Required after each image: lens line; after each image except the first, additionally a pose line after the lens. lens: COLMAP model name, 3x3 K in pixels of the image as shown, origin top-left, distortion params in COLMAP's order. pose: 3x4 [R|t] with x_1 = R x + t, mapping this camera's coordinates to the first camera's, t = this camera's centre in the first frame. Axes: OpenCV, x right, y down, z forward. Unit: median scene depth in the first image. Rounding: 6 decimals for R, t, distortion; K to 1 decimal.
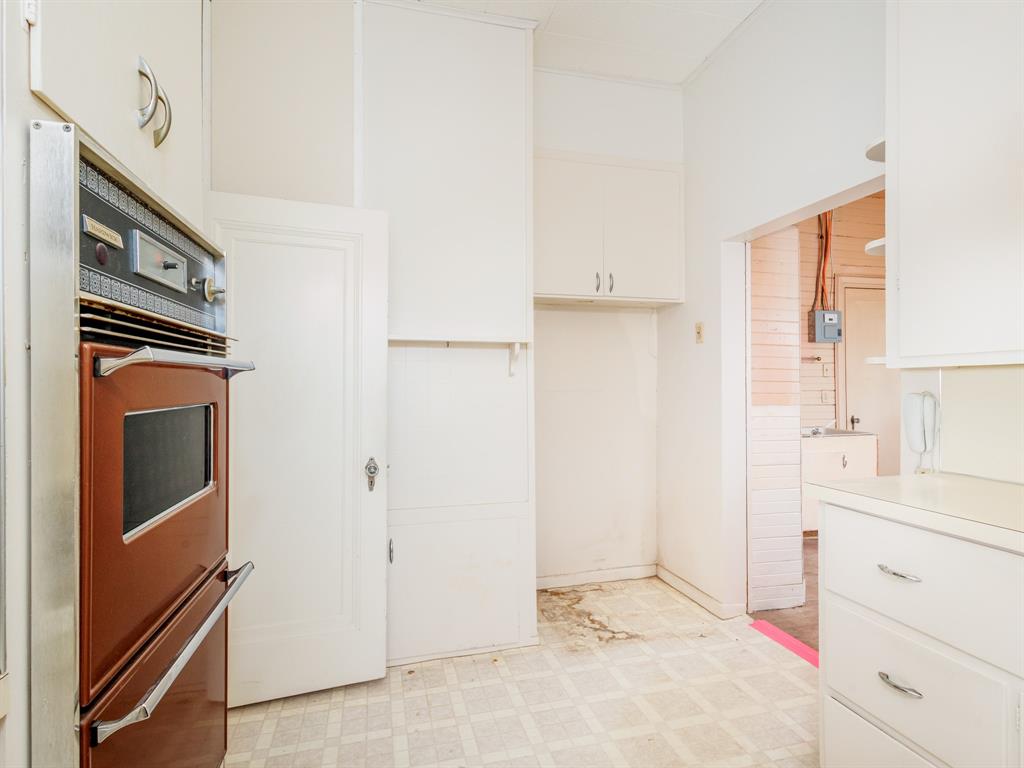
lens RADIAL K [[532.7, 0, 516.7], [0, 532.7, 382.5], [0, 0, 1]] dist [0.003327, -0.000279]
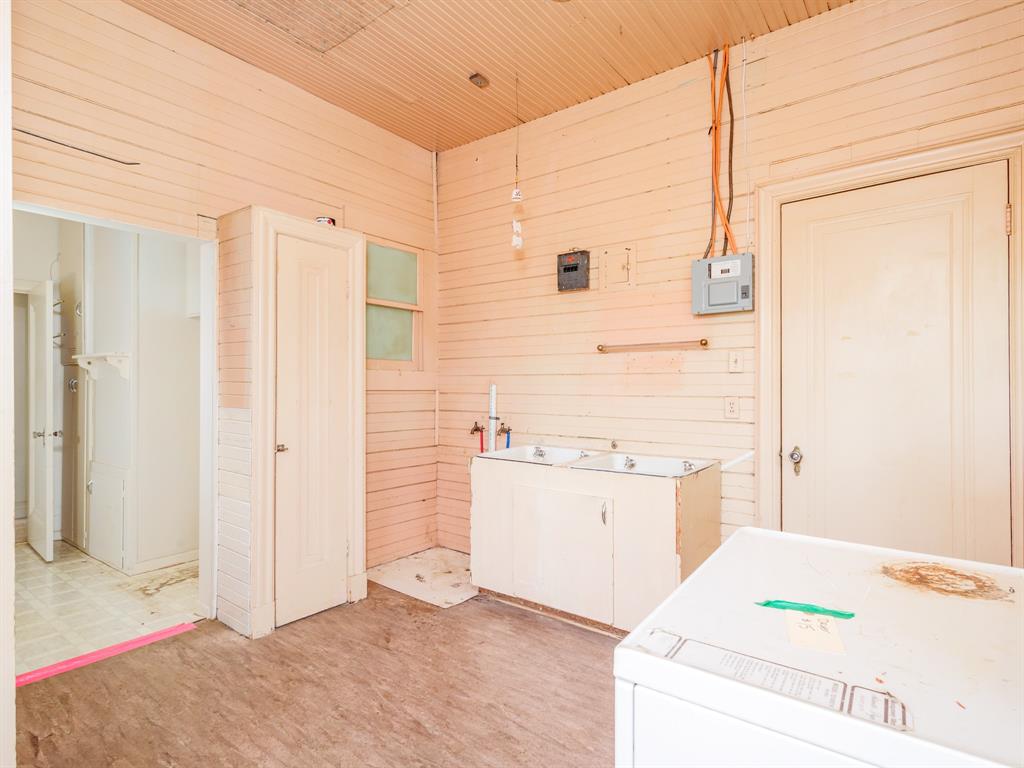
lens RADIAL K [[532.7, 0, 513.6], [0, 532.7, 385.8], [0, 0, 1]] dist [0.003327, -0.000279]
pose [[0.625347, 0.000898, -0.780347, 1.612183], [0.000632, 0.999998, 0.001658, 0.003595], [0.780347, -0.001530, 0.625345, 0.856965]]
